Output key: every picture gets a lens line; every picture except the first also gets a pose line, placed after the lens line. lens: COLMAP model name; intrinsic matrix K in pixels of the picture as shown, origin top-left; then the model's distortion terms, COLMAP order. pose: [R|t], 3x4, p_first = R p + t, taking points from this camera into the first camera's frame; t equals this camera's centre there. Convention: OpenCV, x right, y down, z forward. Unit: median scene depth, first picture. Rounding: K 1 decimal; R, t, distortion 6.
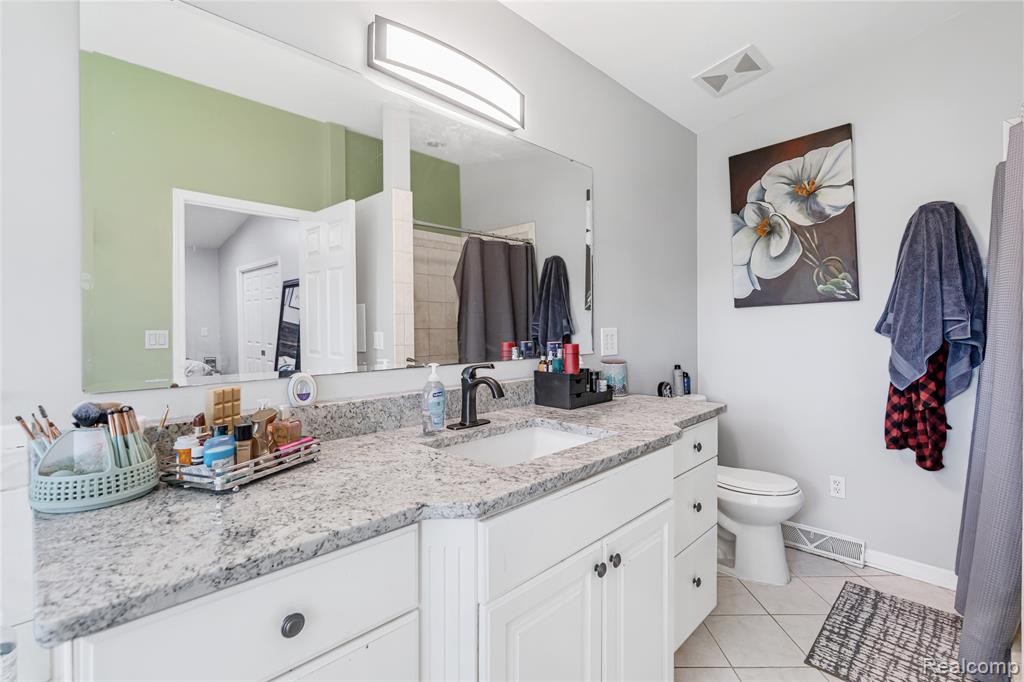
lens RADIAL K [[469.7, 0, 509.7], [0, 469.7, 333.1], [0, 0, 1]] dist [0.000989, 0.000111]
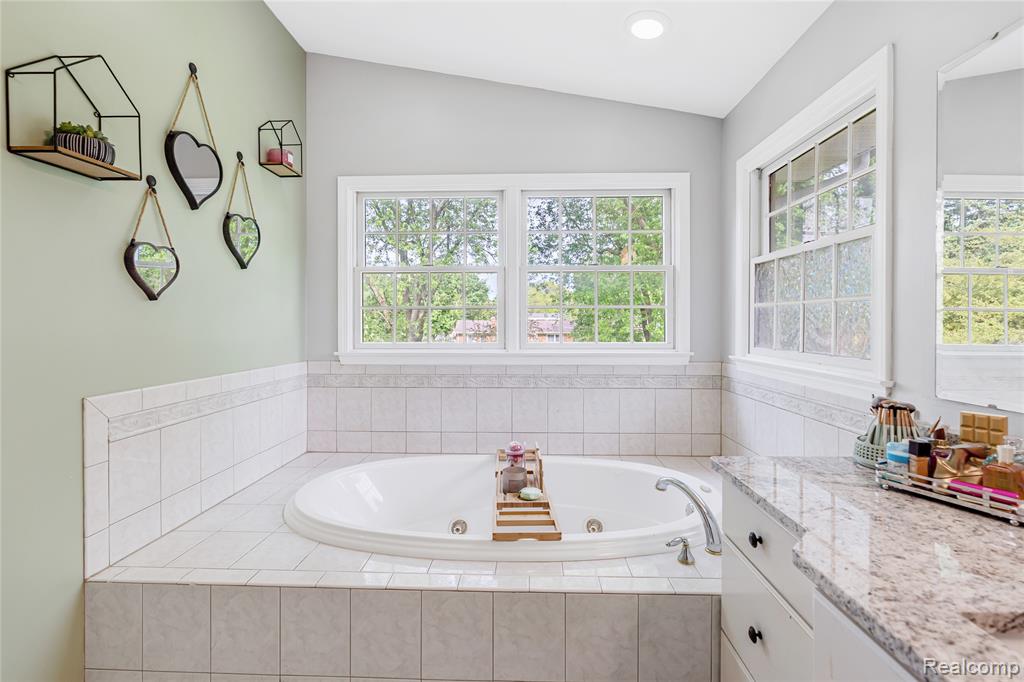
lens RADIAL K [[469.7, 0, 513.2], [0, 469.7, 332.4], [0, 0, 1]] dist [0.000989, 0.000111]
pose [[-0.731290, 0.011087, -0.681976, 0.836591], [-0.013816, 0.999422, 0.031063, -0.075449], [0.681926, 0.032138, -0.730714, 1.109517]]
